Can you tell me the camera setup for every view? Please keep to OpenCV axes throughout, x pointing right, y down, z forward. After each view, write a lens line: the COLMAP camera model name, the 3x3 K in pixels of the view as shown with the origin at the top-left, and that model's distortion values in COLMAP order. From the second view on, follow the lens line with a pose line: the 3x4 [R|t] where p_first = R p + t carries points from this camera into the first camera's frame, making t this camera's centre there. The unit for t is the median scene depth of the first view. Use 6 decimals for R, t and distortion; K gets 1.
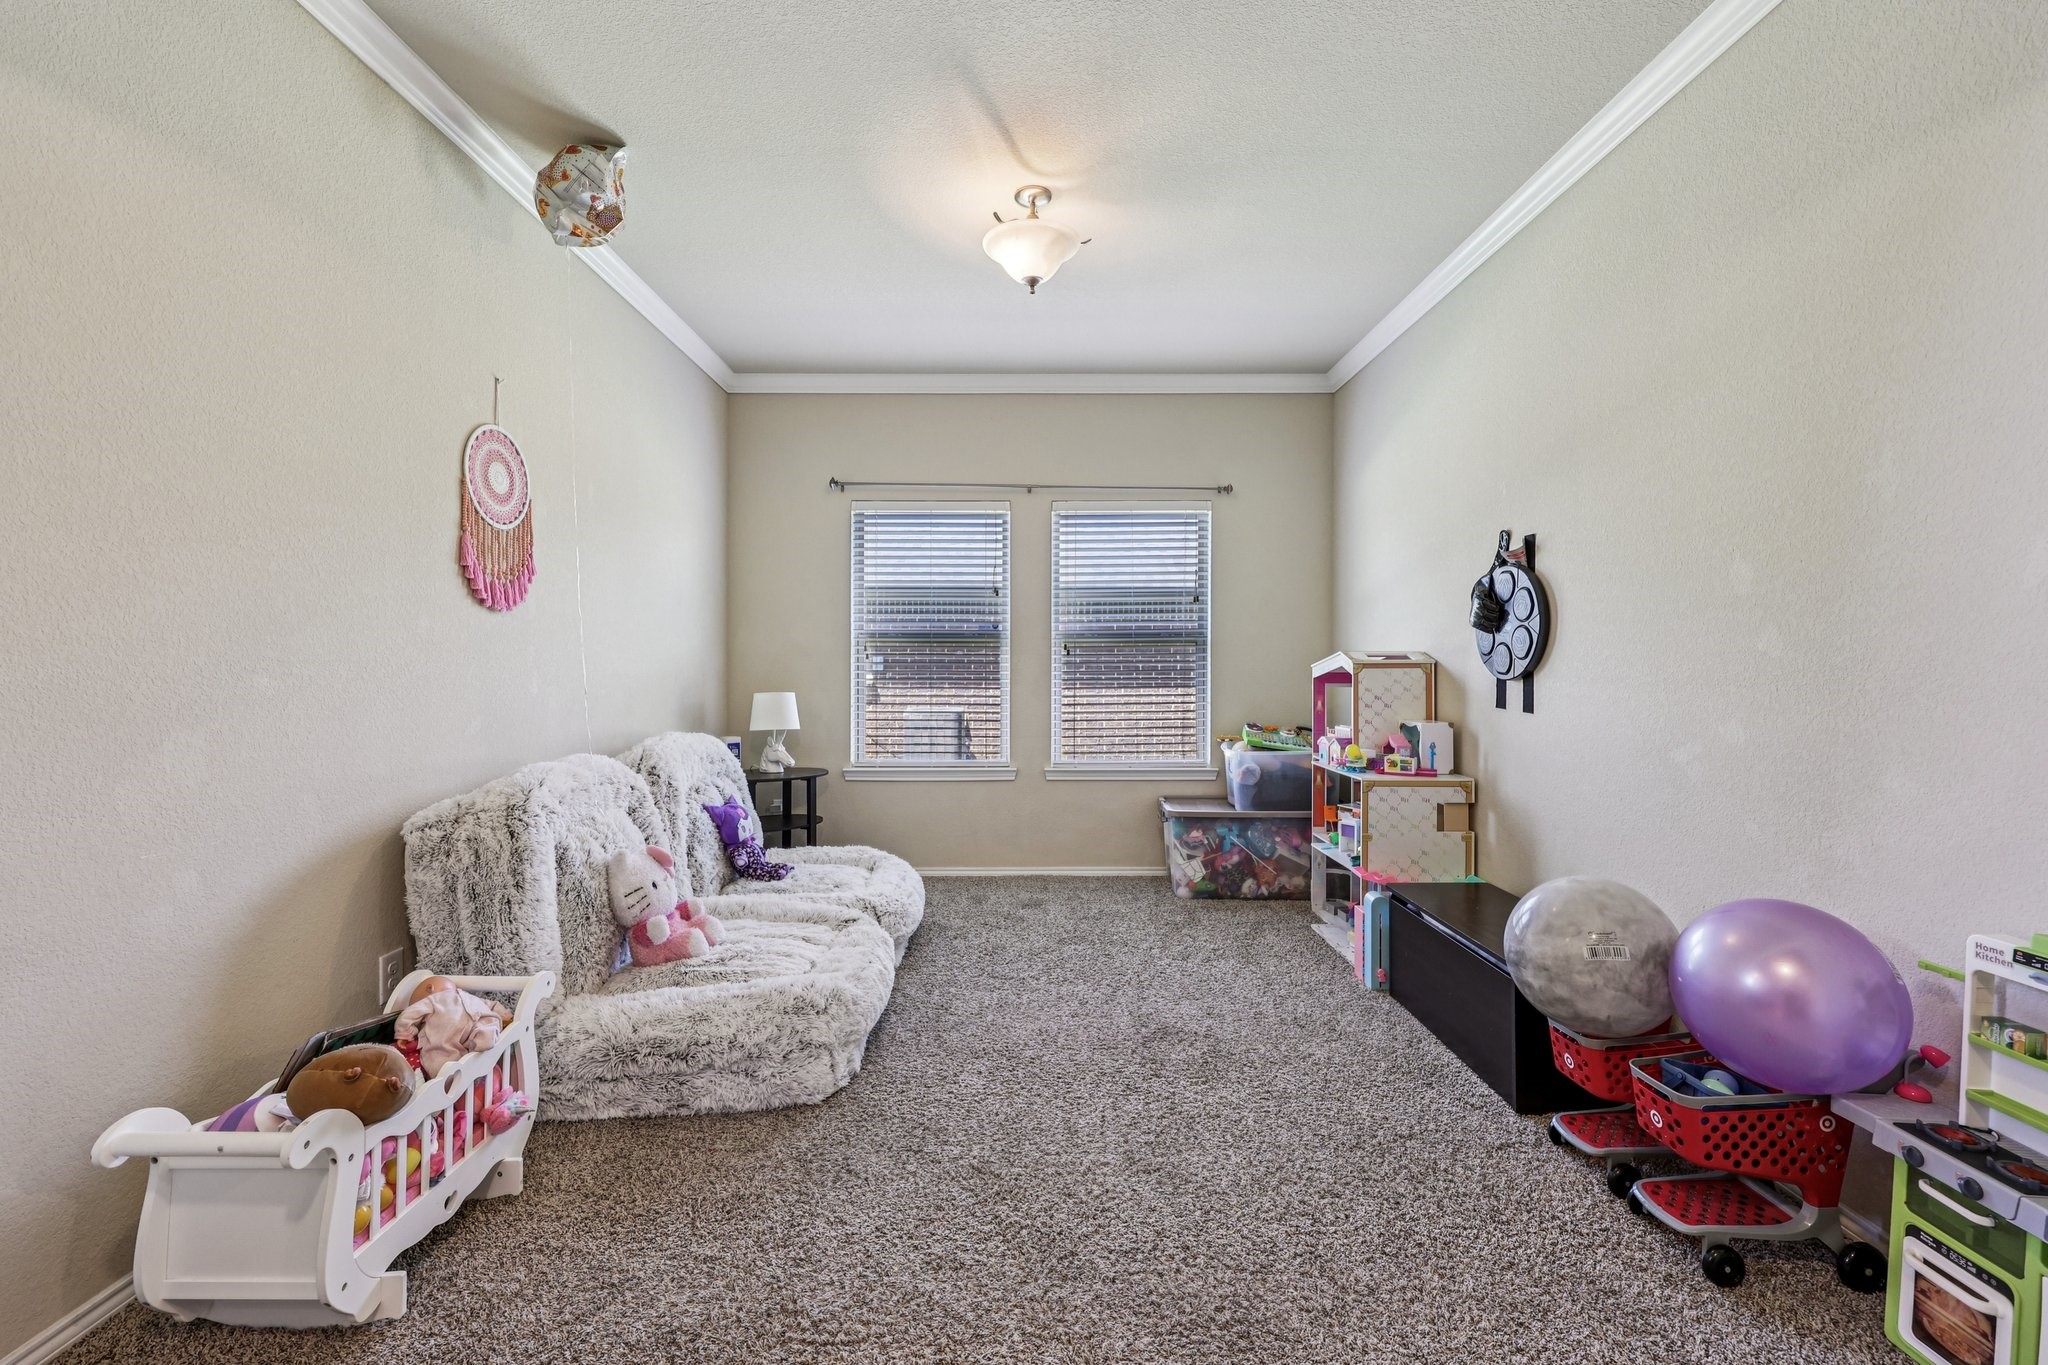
lens RADIAL K [[834.2, 0, 1039.5], [0, 834.2, 680.3], [0, 0, 1]] dist [0.002593, -0.000515]
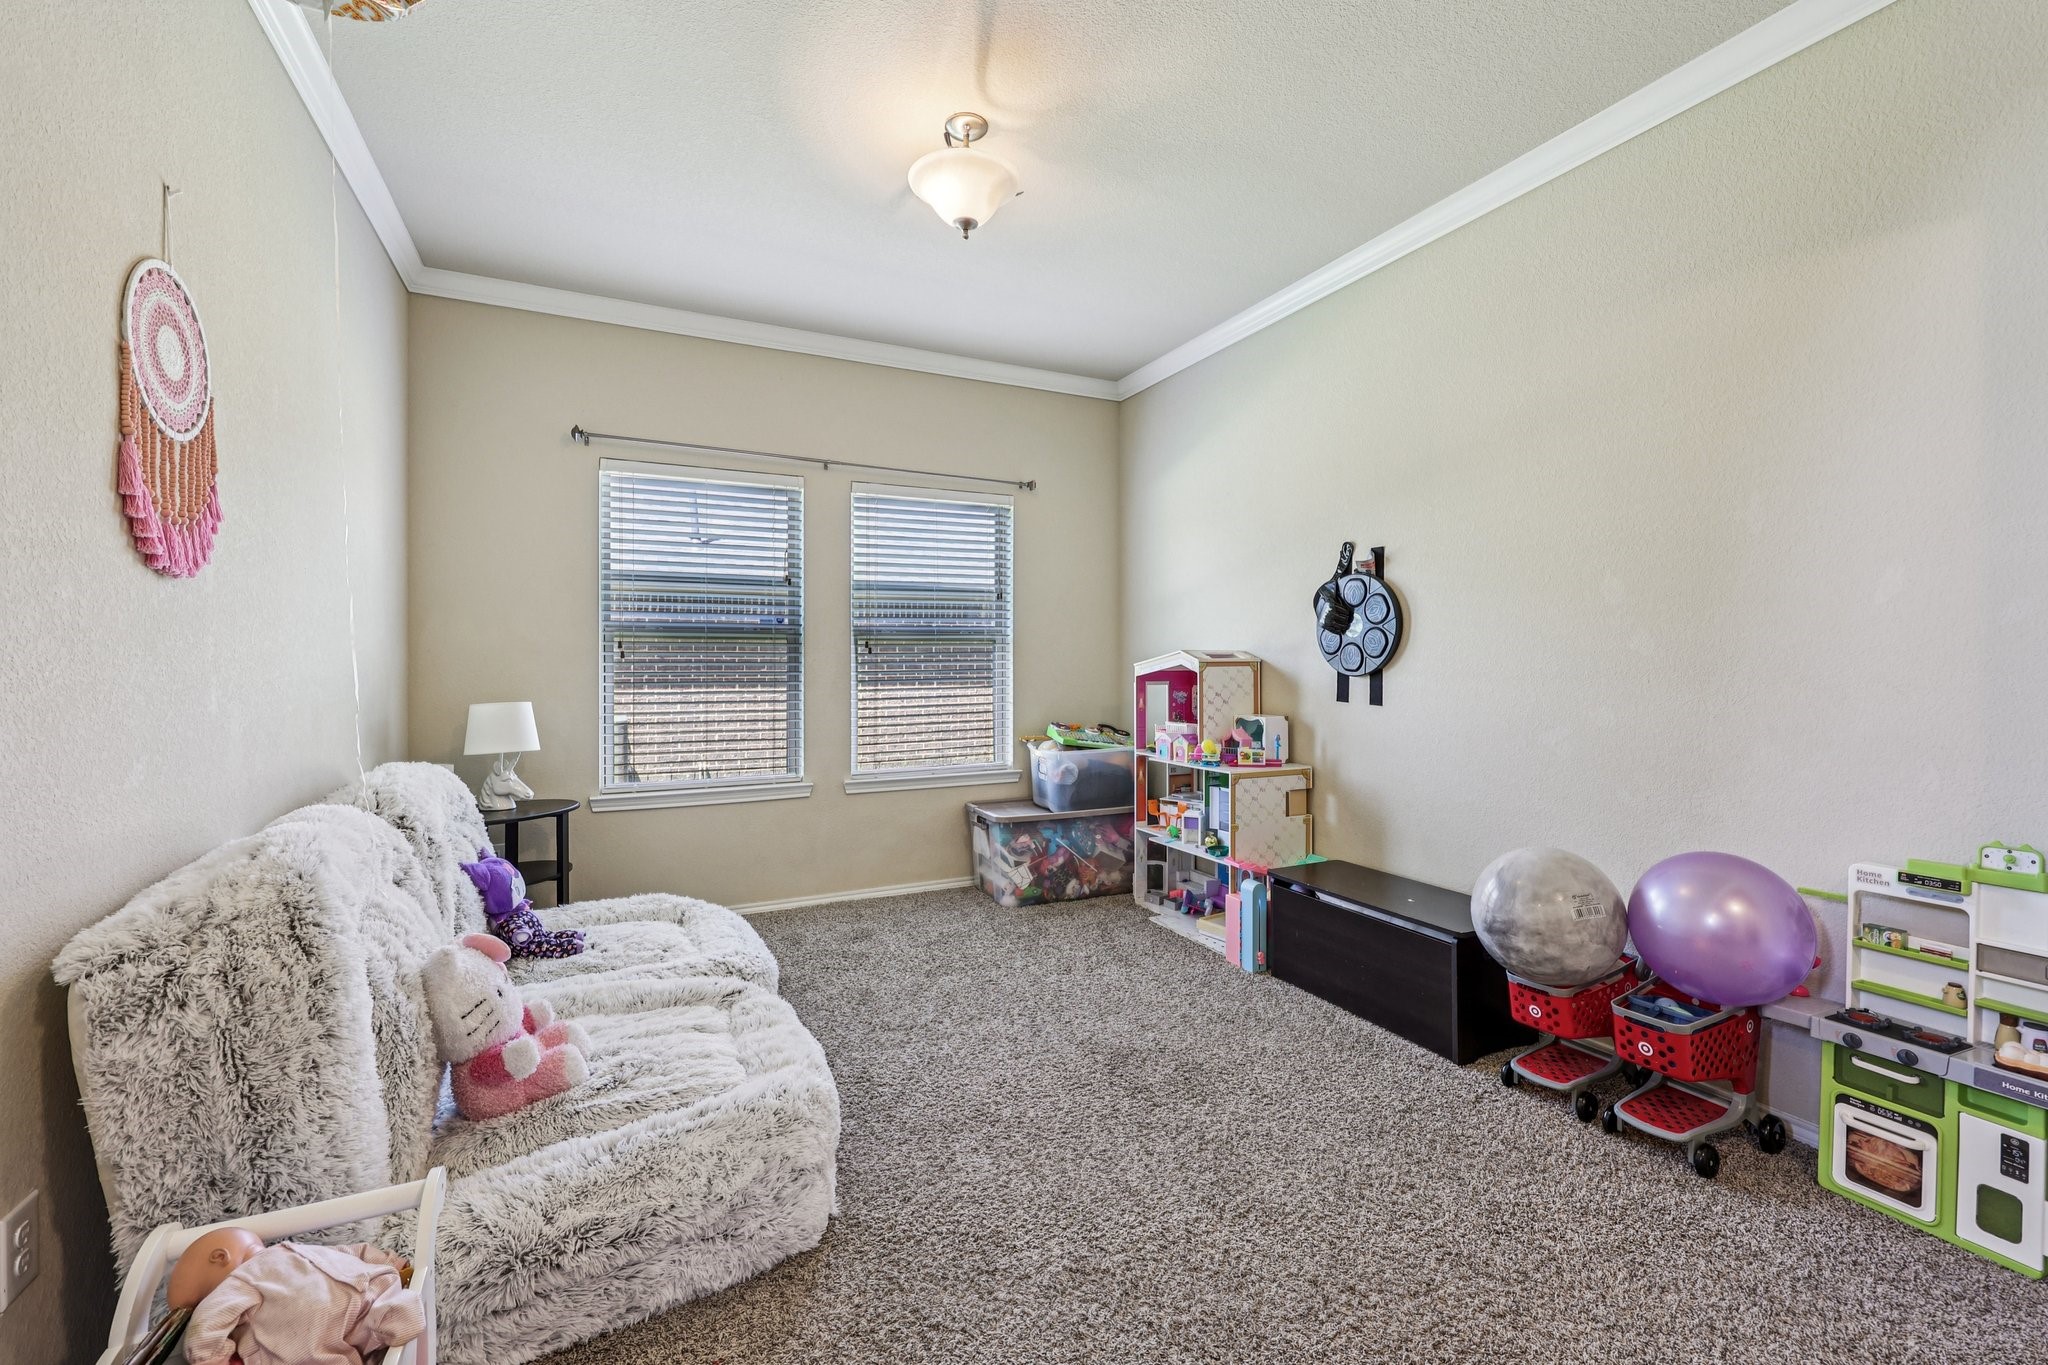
lens RADIAL K [[834.2, 0, 1020.6], [0, 834.2, 676.9], [0, 0, 1]] dist [0.002593, -0.000515]
pose [[0.903928, -0.010194, 0.427564, -0.371807], [0.011676, 0.999931, -0.000845, -0.004160], [-0.427526, 0.005756, 0.903985, 0.211442]]
